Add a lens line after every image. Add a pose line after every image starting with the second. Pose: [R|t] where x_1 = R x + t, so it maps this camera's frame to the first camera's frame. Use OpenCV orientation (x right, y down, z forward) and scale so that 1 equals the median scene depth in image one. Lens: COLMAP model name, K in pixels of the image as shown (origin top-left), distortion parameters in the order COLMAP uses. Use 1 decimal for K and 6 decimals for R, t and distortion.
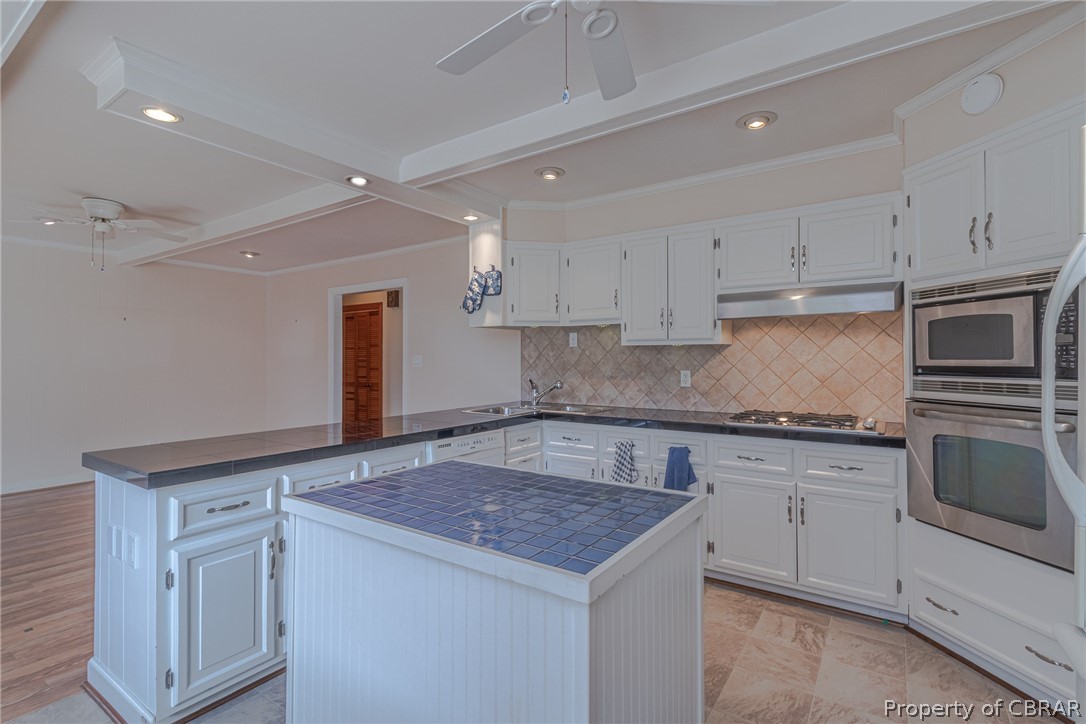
lens RADIAL K [[514.3, 0, 543.2], [0, 514.3, 355.8], [0, 0, 1]] dist [0.008354, -0.000211]
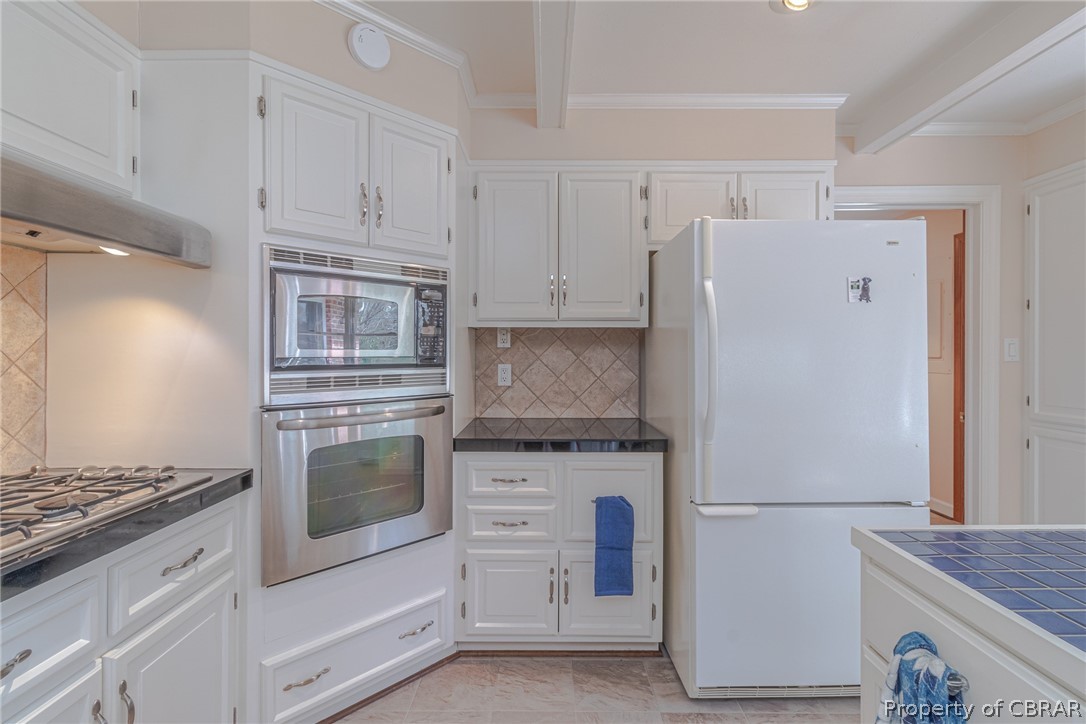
lens RADIAL K [[501.6, 0, 546.5], [0, 501.6, 353.3], [0, 0, 1]] dist [0.005118, -0.000259]
pose [[-0.569933, -0.001160, 0.821690, -0.014899], [-0.006227, 0.999976, -0.002908, 0.008507], [-0.821668, -0.006774, -0.569927, 0.700844]]
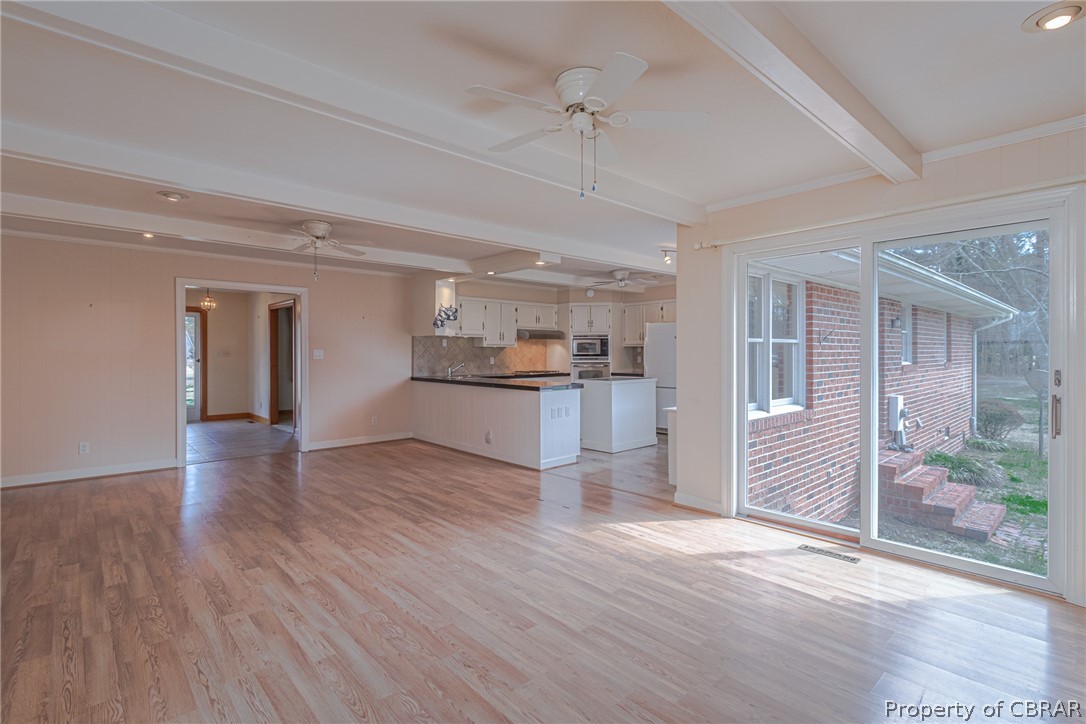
lens RADIAL K [[514.3, 0, 543.2], [0, 514.3, 355.8], [0, 0, 1]] dist [0.008354, -0.000211]
pose [[0.224503, -0.006523, 0.974452, -2.018287], [-0.005275, 0.999955, 0.007908, 0.001226], [-0.974459, -0.006915, 0.224459, 0.225752]]
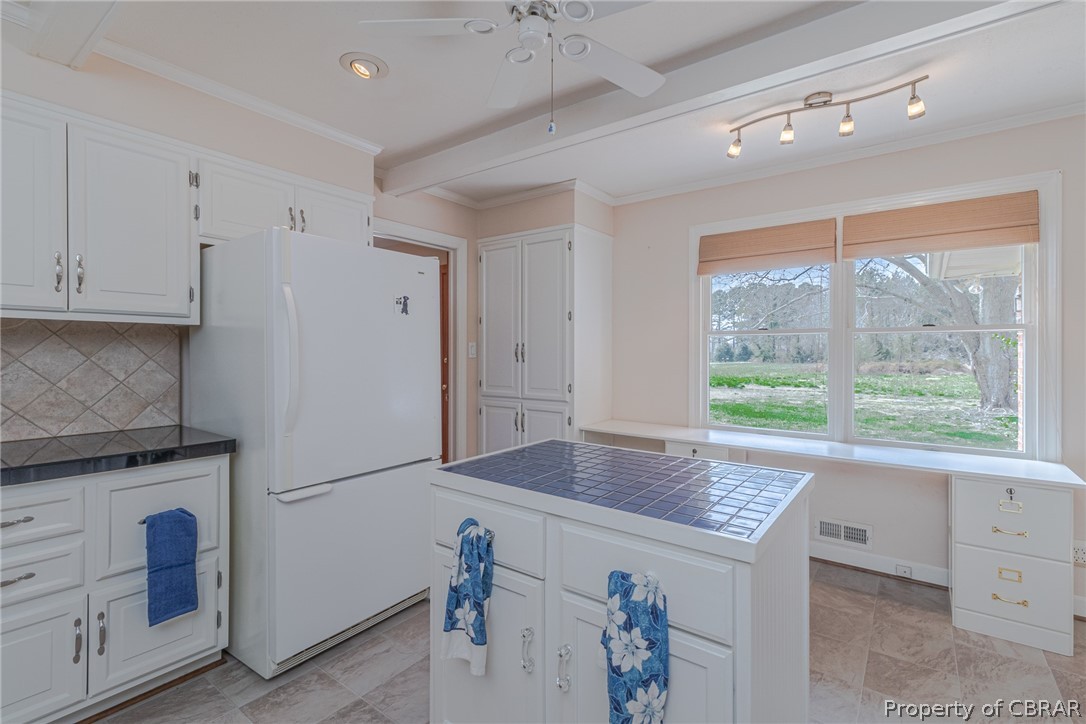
lens RADIAL K [[501.6, 0, 546.5], [0, 501.6, 353.3], [0, 0, 1]] dist [0.005118, -0.000259]
pose [[-0.999556, -0.000716, 0.029791, 0.006527], [-0.000850, 0.999990, -0.004480, 0.008847], [-0.029787, -0.004503, -0.999546, 0.817792]]
